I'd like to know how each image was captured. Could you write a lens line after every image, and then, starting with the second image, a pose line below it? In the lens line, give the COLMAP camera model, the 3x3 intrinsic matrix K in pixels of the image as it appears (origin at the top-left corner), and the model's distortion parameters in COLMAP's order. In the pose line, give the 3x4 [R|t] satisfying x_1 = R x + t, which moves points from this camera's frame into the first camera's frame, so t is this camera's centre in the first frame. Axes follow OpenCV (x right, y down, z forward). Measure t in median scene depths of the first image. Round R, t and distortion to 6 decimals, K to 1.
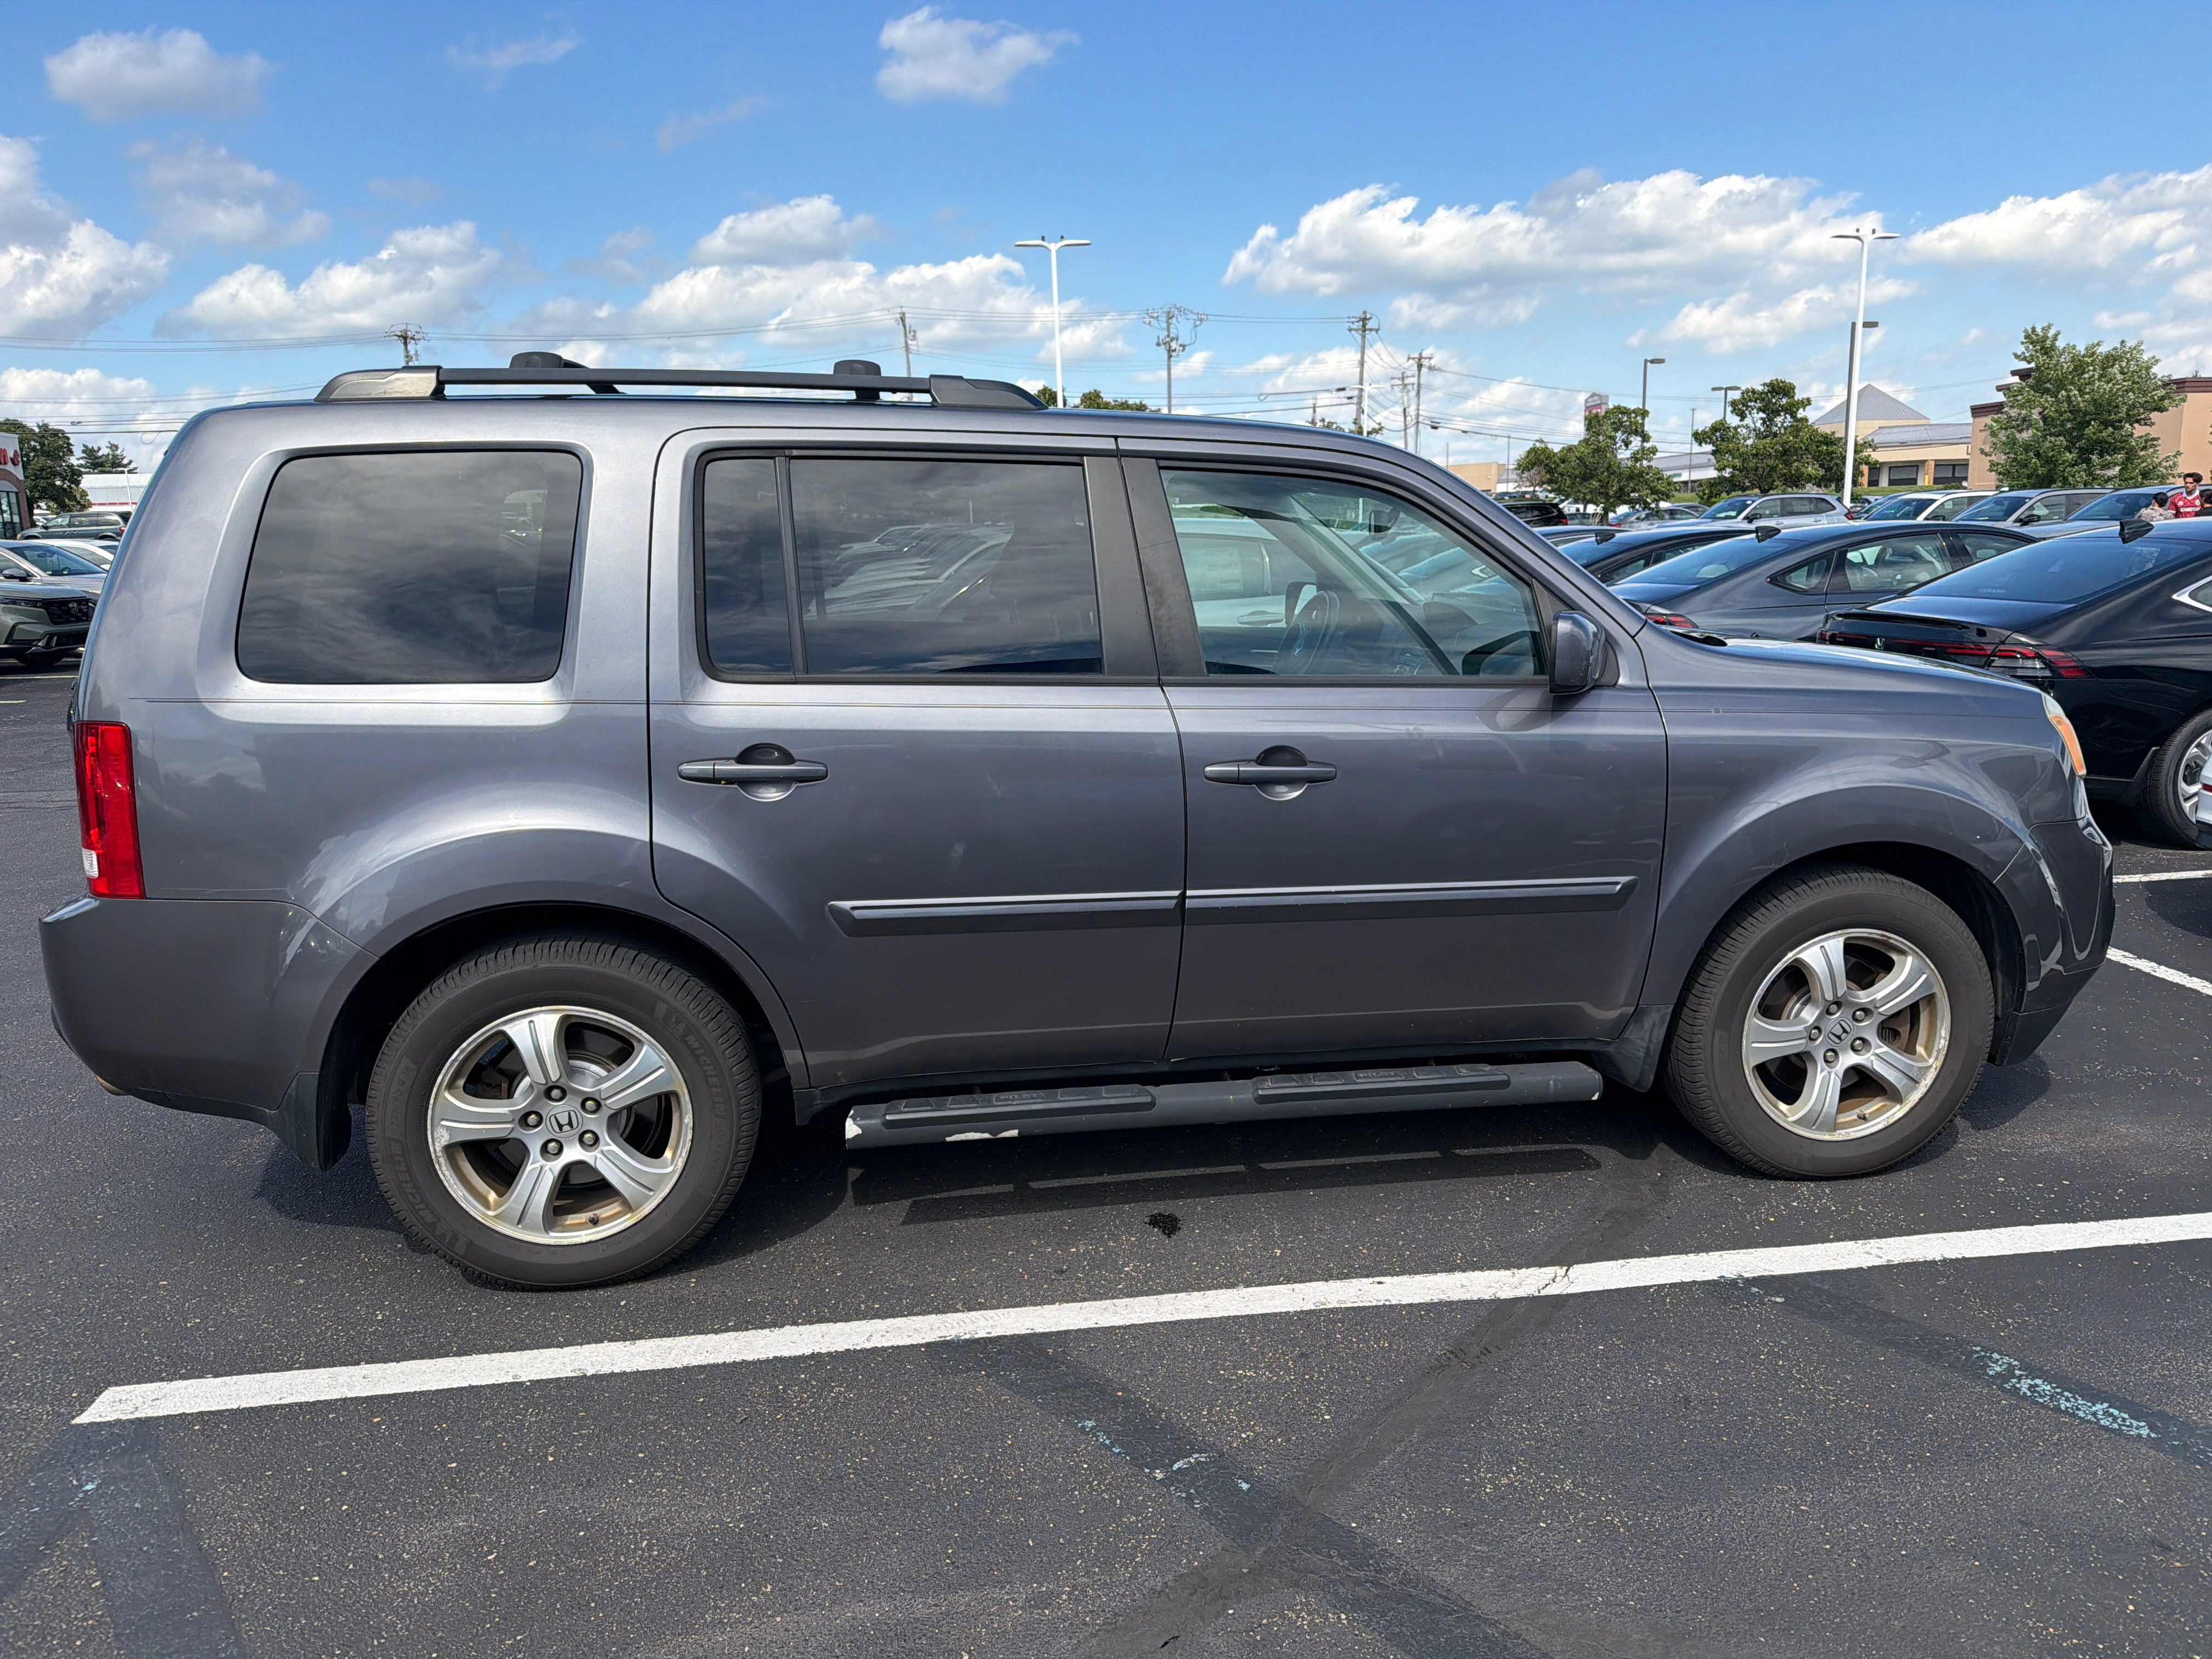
lens RADIAL K [[1562.8, 0, 1113.8], [0, 1562.8, 840.8], [0, 0, 1]] dist [0.026269, -0.034229]
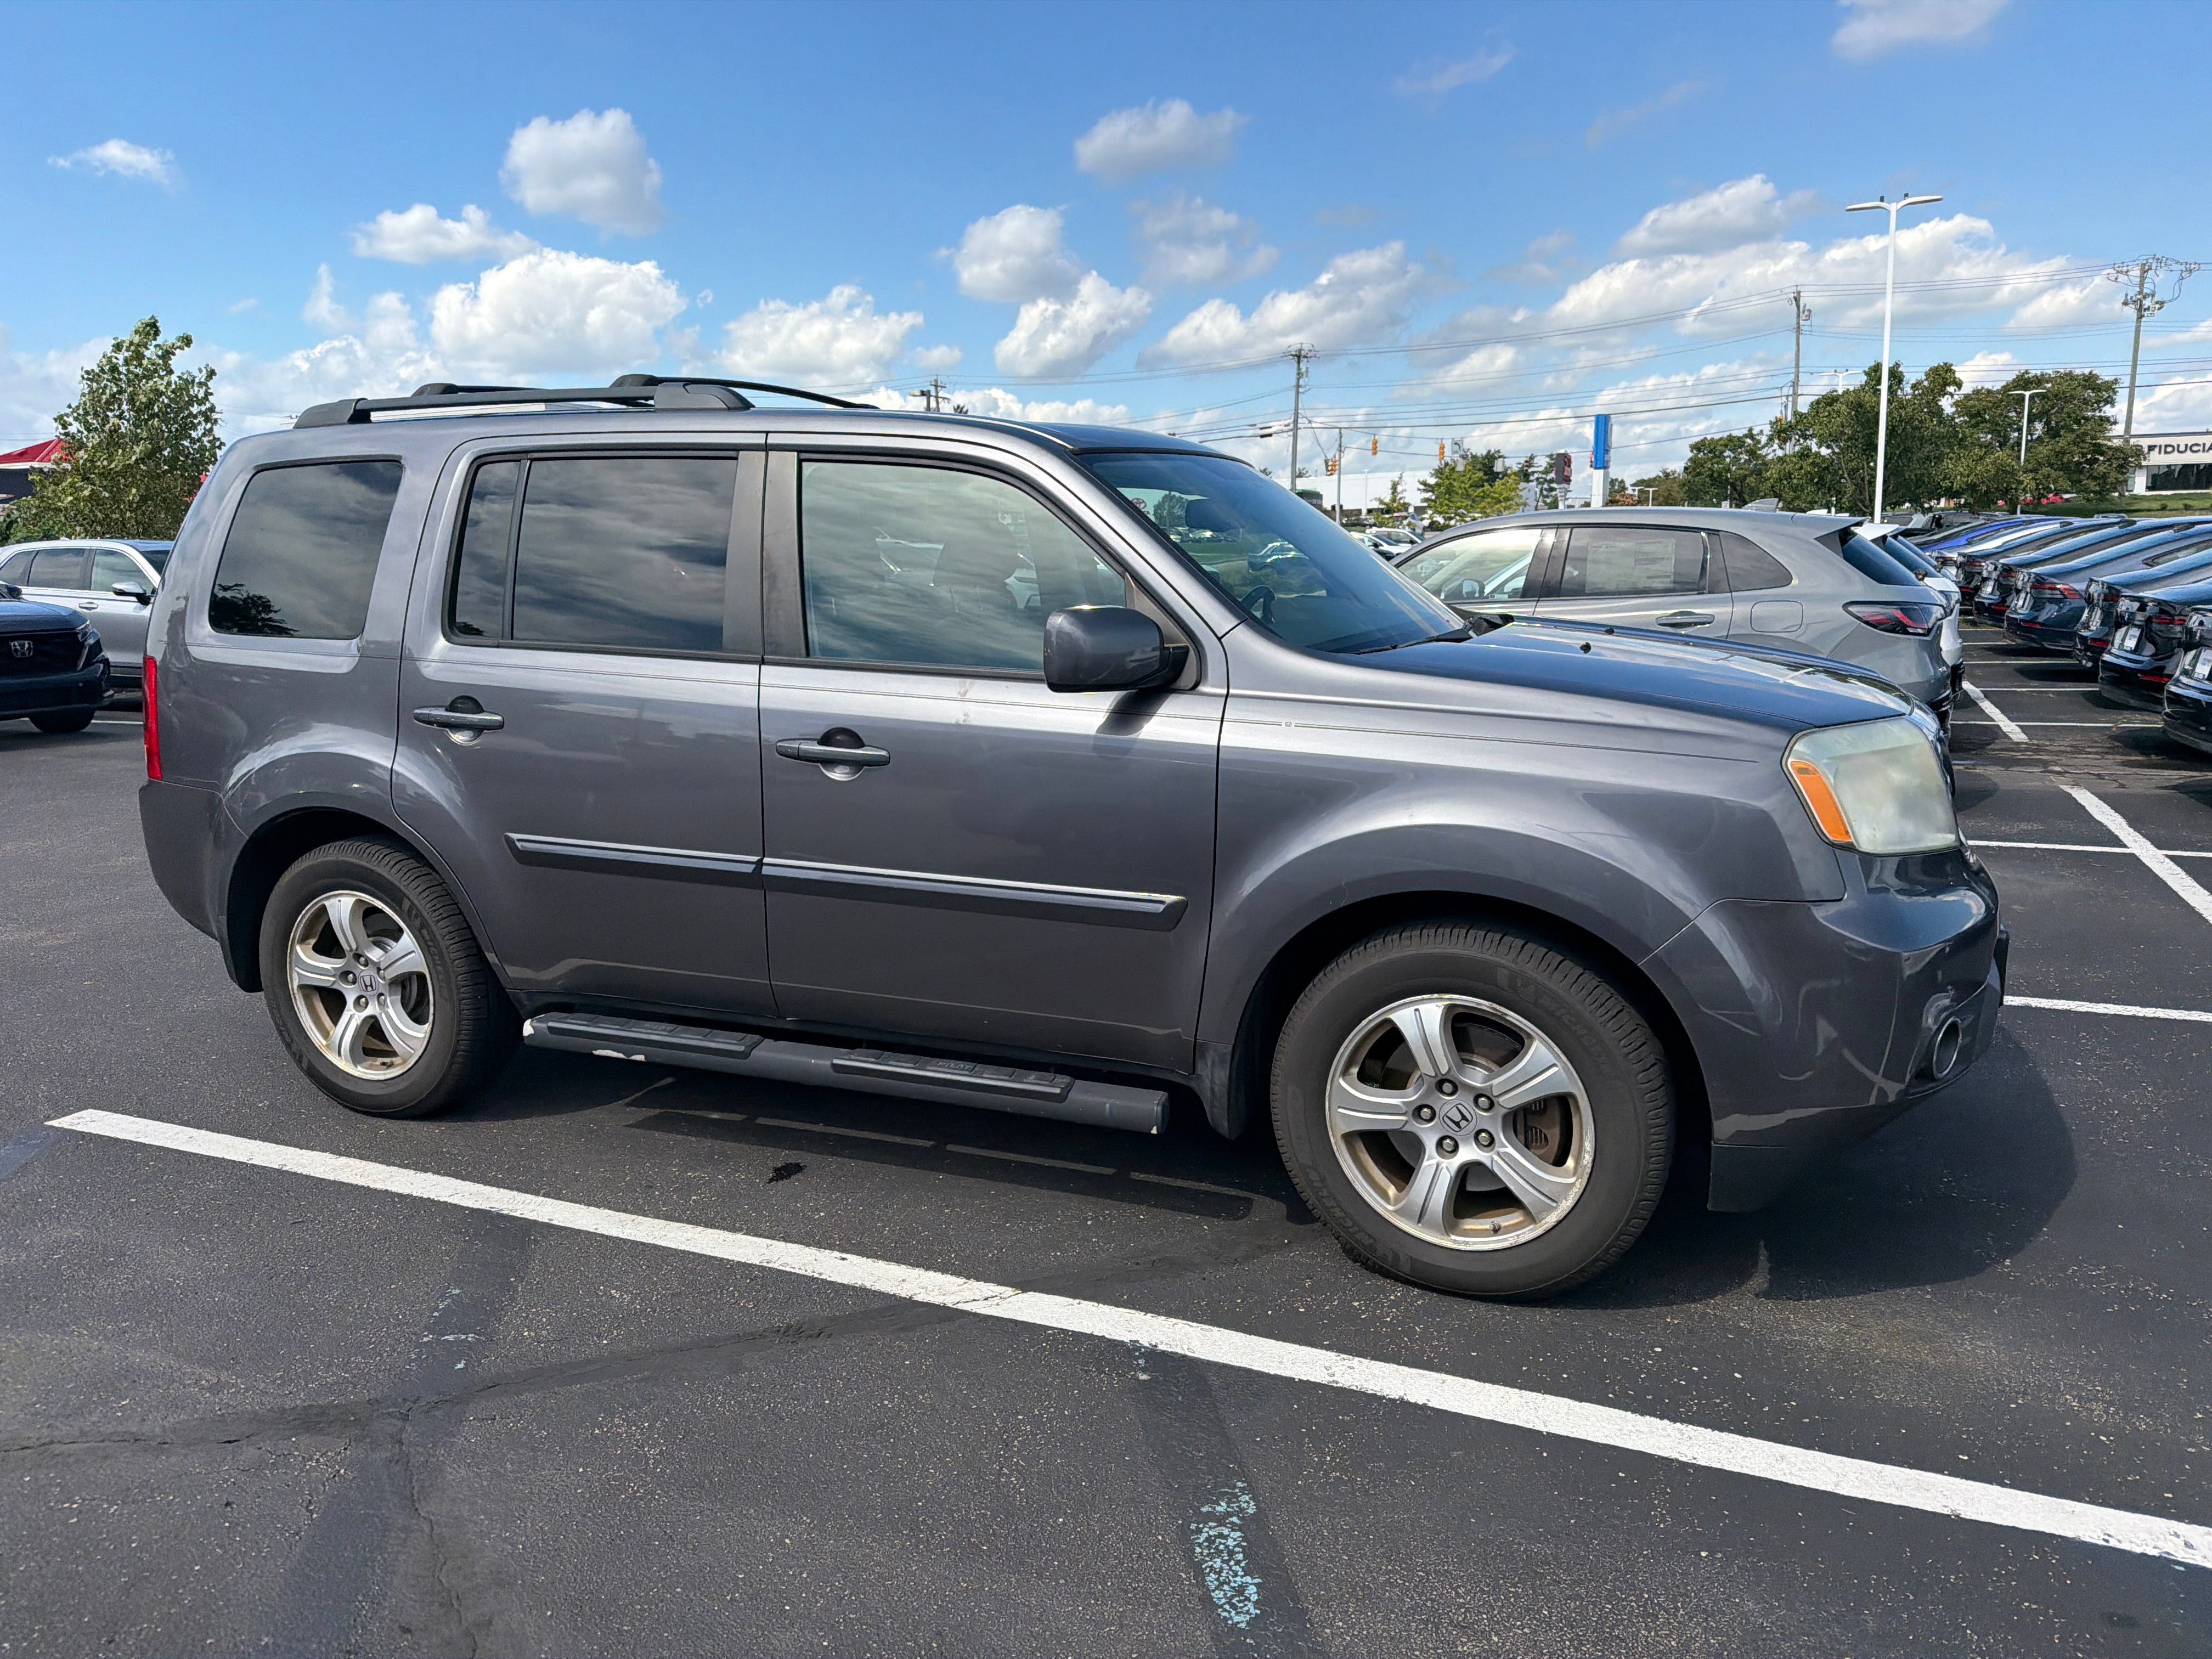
lens RADIAL K [[1558.5, 0, 1088.5], [0, 1558.5, 833.5], [0, 0, 1]] dist [0.050123, -0.072203]
pose [[0.846206, 0.097597, -0.523842, 0.790602], [-0.100261, 0.994687, 0.023361, -0.031152], [0.523338, 0.032753, 0.851495, 0.205467]]
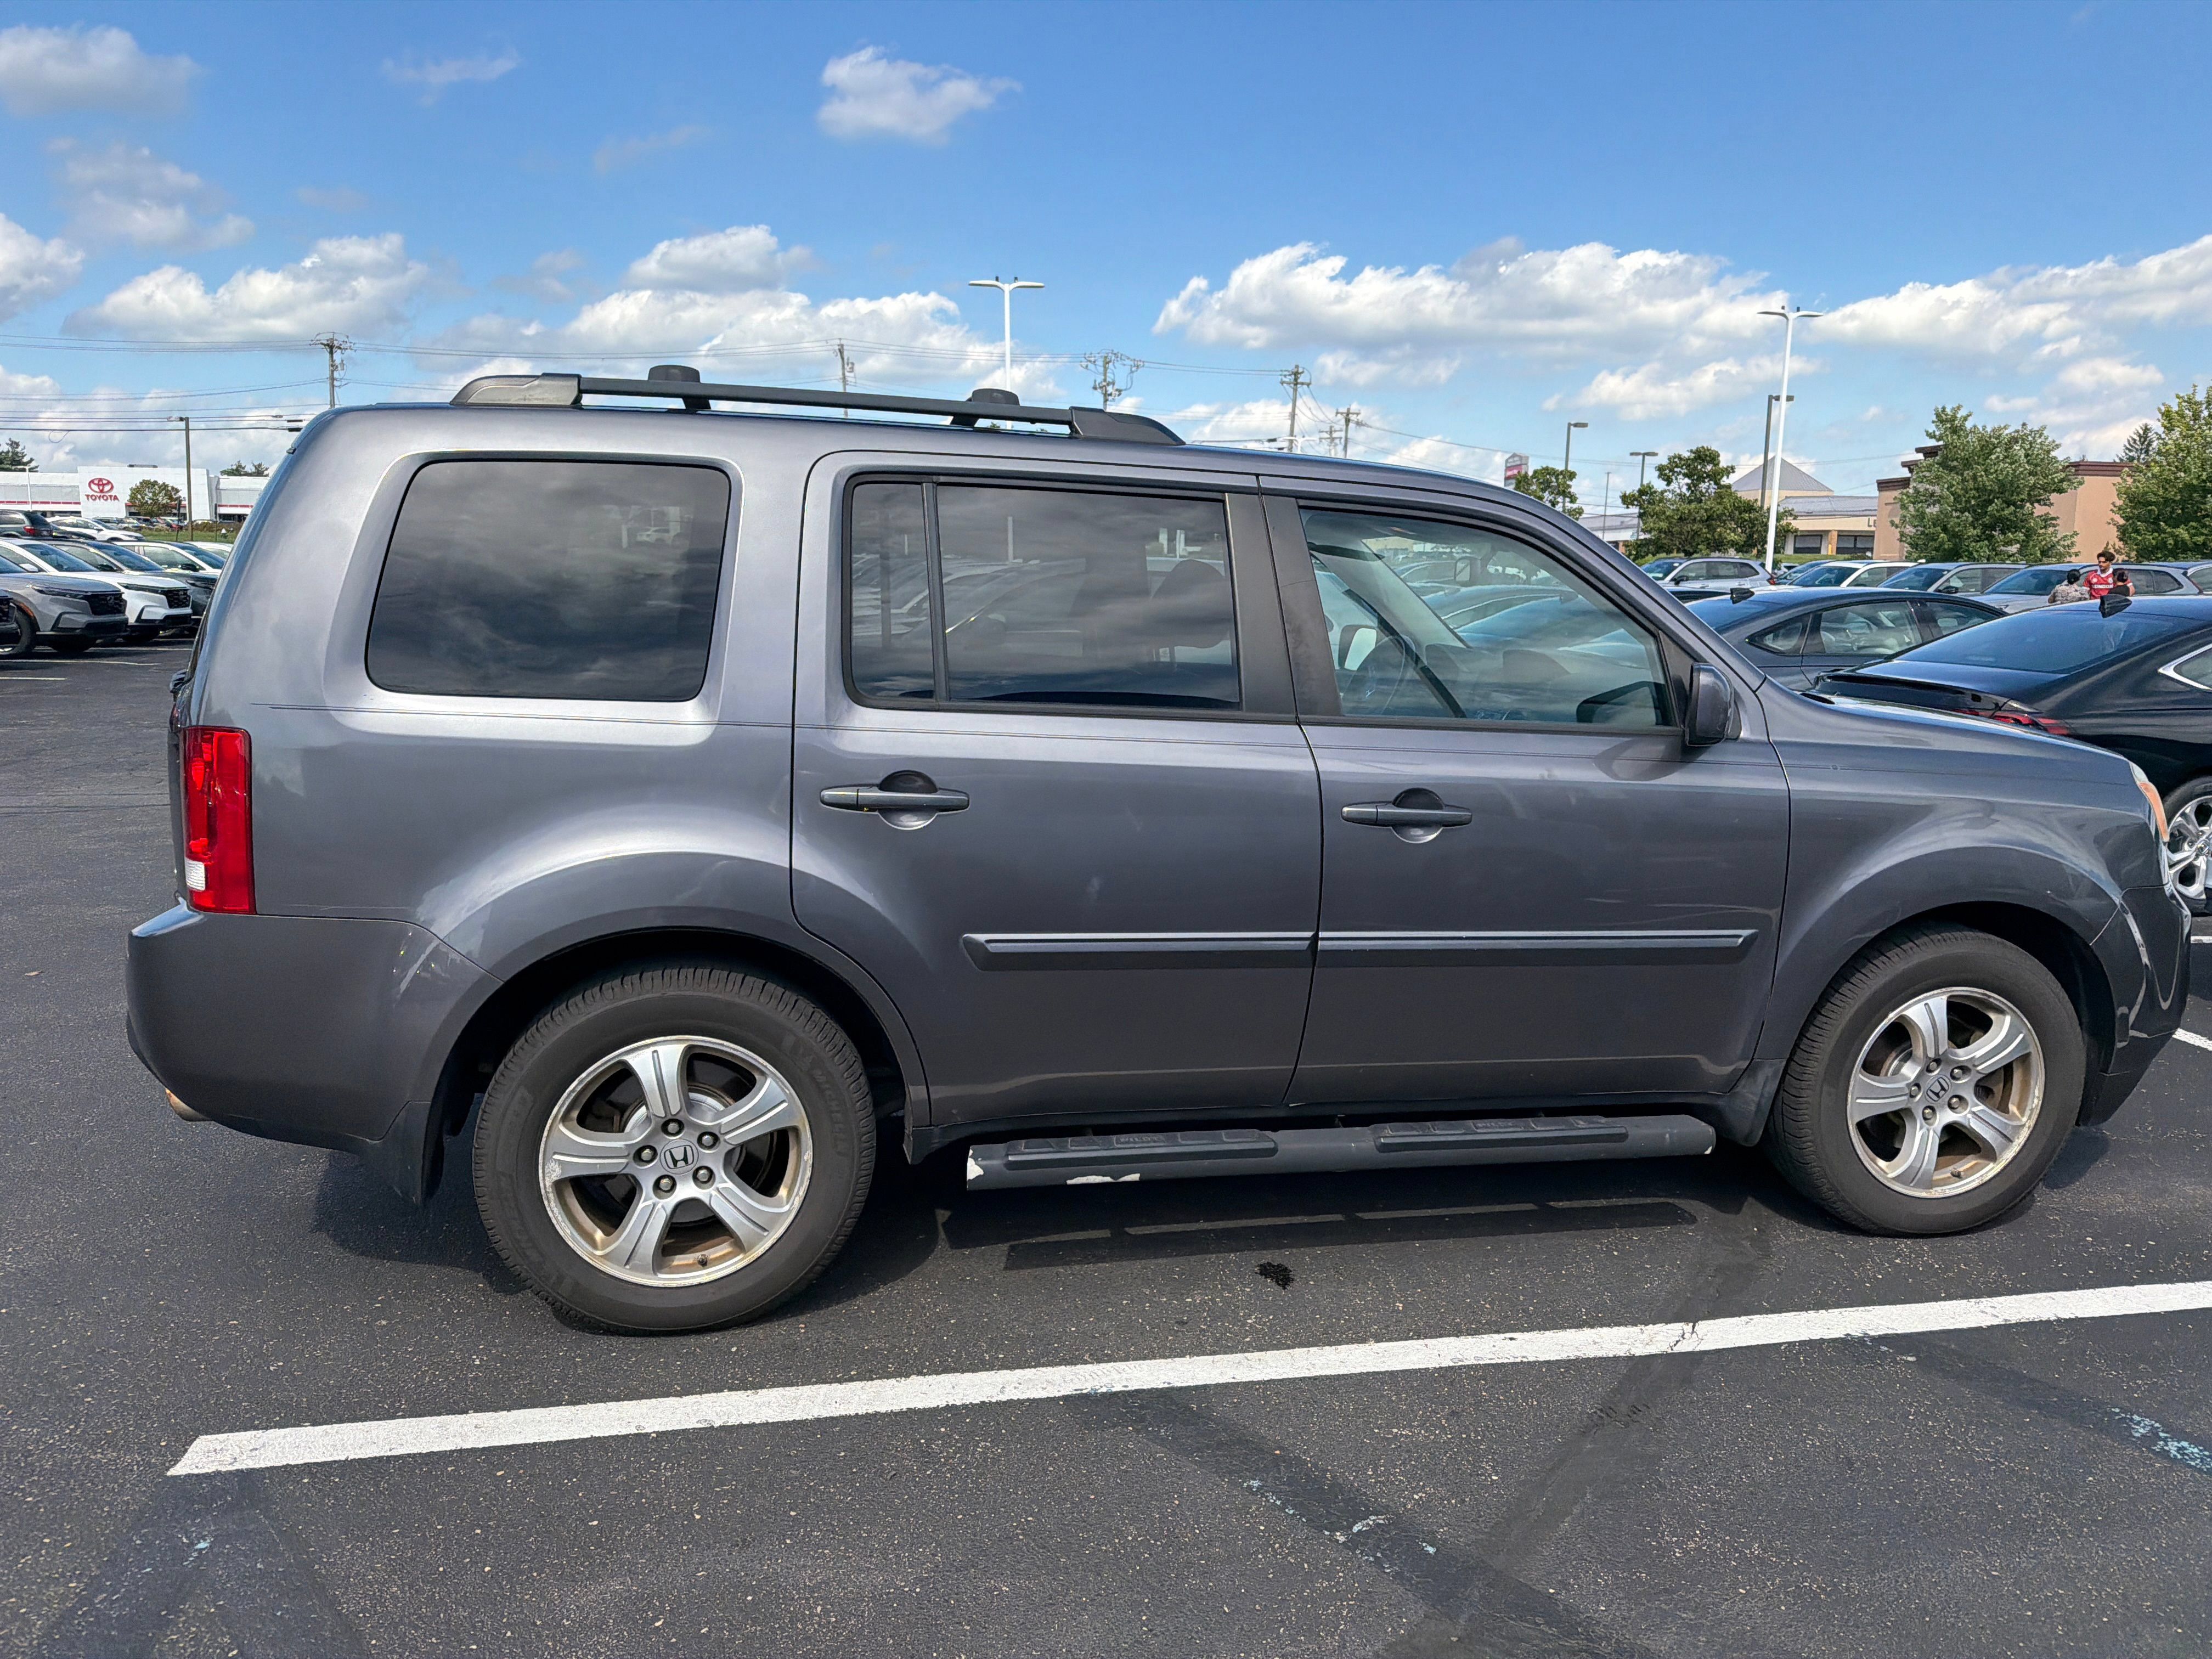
lens RADIAL K [[1563.1, 0, 1115.4], [0, 1563.1, 818.1], [0, 0, 1]] dist [0.024425, -0.032372]
pose [[0.998119, 0.029038, 0.054000, -0.137596], [-0.026967, 0.998887, -0.038688, 0.001078], [-0.055063, 0.037159, 0.997791, 0.018023]]
